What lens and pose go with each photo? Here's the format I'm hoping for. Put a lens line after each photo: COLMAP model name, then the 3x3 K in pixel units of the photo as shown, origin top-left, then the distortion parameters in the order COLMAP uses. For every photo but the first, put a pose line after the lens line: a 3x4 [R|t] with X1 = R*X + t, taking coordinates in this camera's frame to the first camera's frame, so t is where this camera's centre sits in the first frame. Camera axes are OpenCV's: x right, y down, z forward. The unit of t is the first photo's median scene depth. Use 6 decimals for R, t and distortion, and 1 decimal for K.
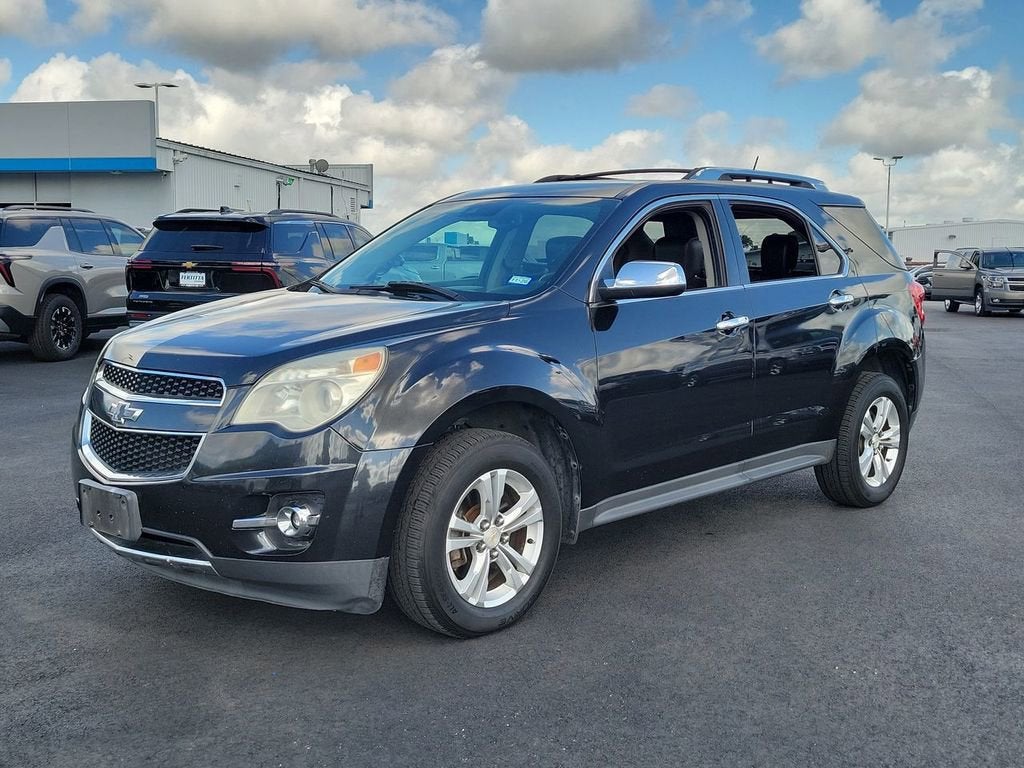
lens RADIAL K [[1105.2, 0, 502.5], [0, 1105.2, 383.4], [0, 0, 1]] dist [0.006580, 0.021012]
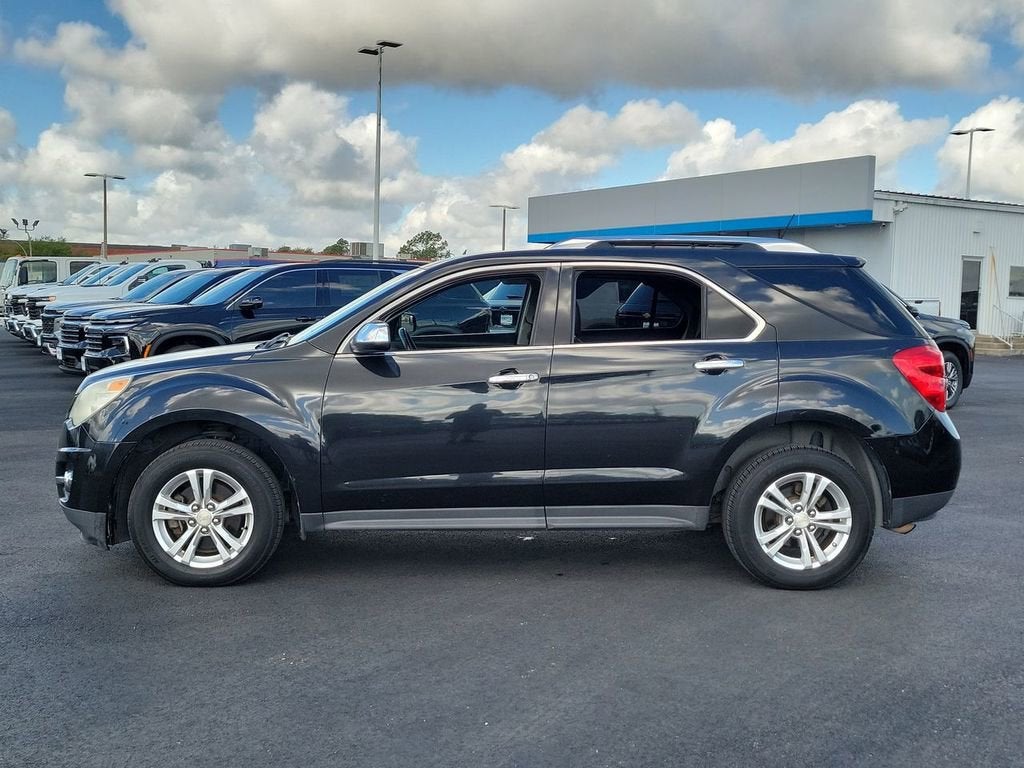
lens RADIAL K [[1105.2, 0, 502.5], [0, 1105.2, 383.4], [0, 0, 1]] dist [0.006580, 0.021012]
pose [[0.737998, 0.059068, -0.672213, 1.191471], [-0.087227, 0.996154, -0.008230, -0.049368], [0.669142, 0.064709, 0.740312, 0.216060]]
